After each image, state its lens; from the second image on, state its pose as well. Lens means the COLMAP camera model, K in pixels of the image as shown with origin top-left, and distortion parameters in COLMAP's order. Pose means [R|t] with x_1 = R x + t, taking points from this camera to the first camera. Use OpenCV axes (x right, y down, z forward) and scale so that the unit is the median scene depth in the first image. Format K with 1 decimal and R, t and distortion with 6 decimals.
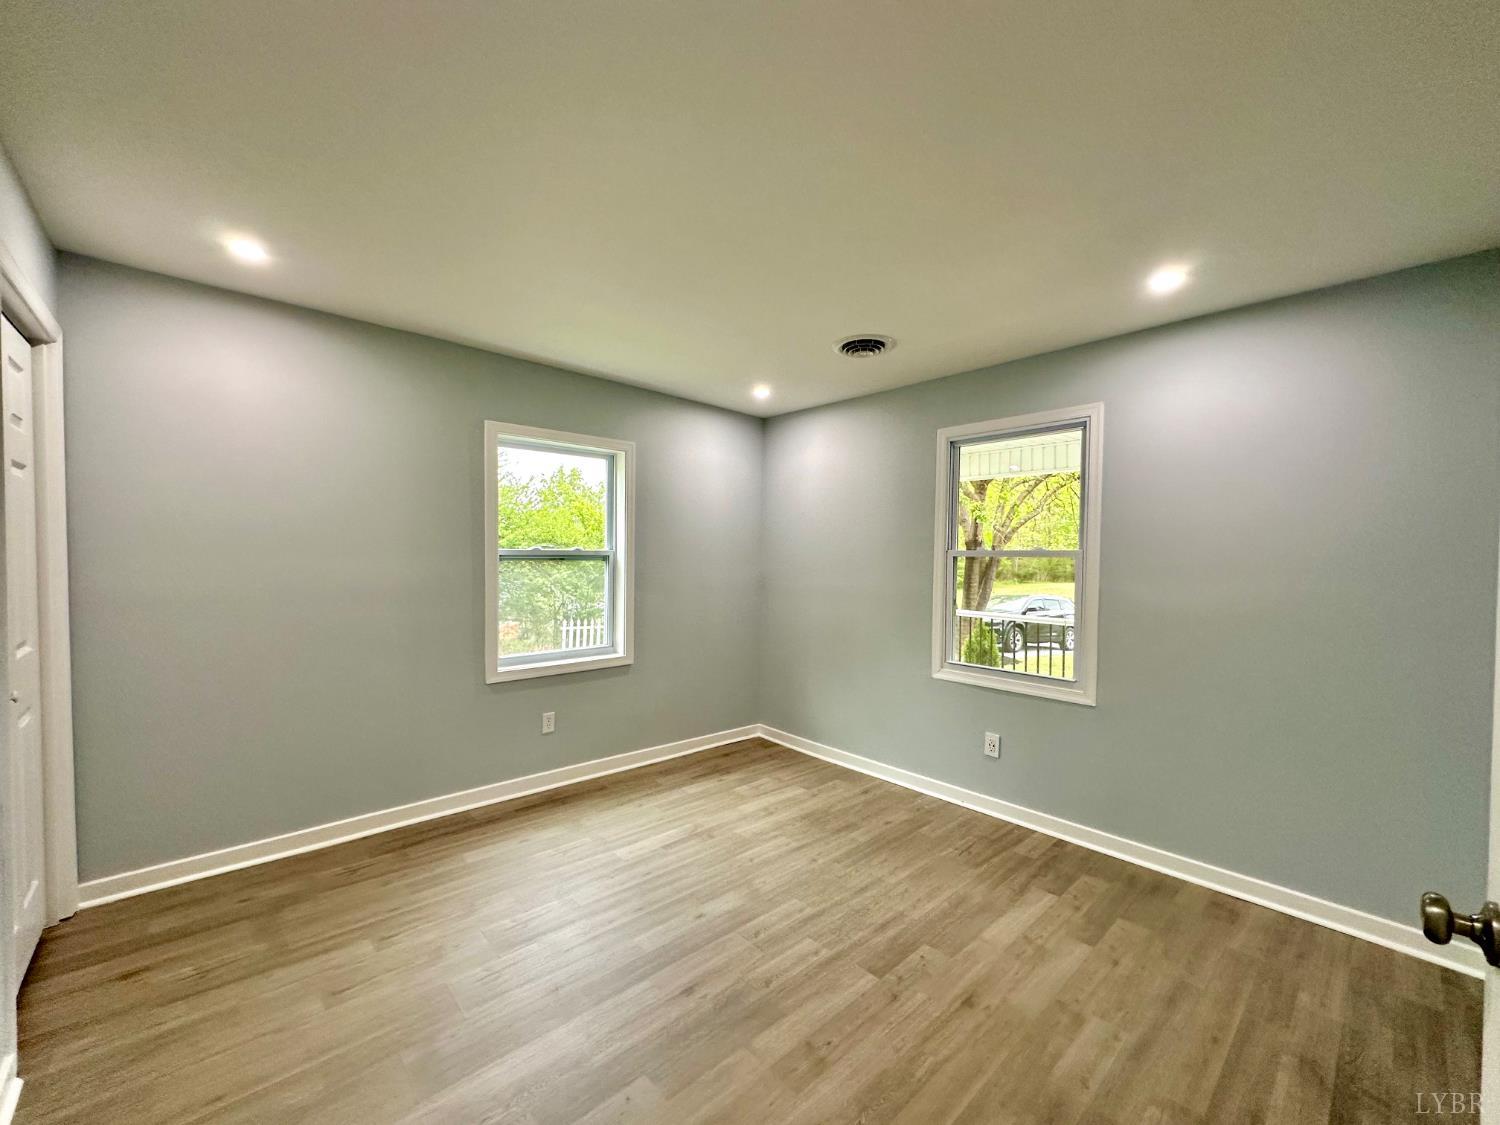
lens RADIAL K [[599.2, 0, 752.8], [0, 599.2, 560.1], [0, 0, 1]] dist [-0.003013, -0.000174]
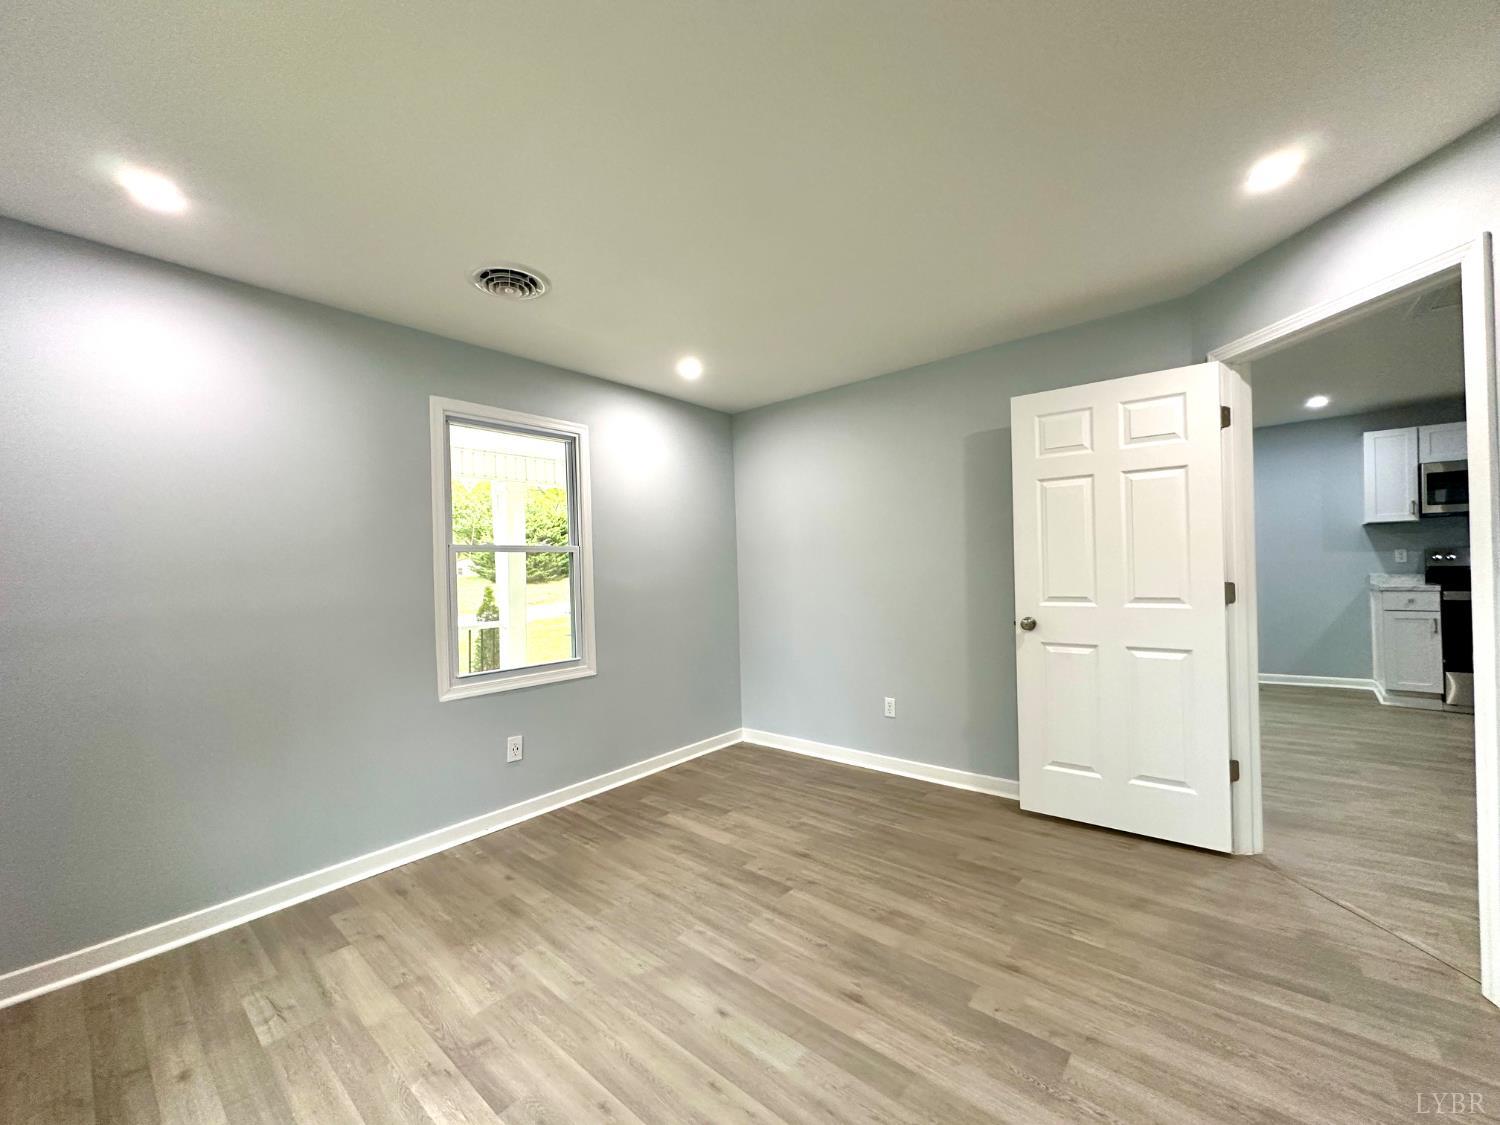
lens RADIAL K [[599.2, 0, 744.5], [0, 599.2, 567.3], [0, 0, 1]] dist [-0.003013, -0.000174]
pose [[-0.127898, -0.006289, 0.991767, -0.749992], [0.029431, 0.999515, 0.010134, 0.024848], [-0.991351, 0.030485, -0.127651, 0.945205]]
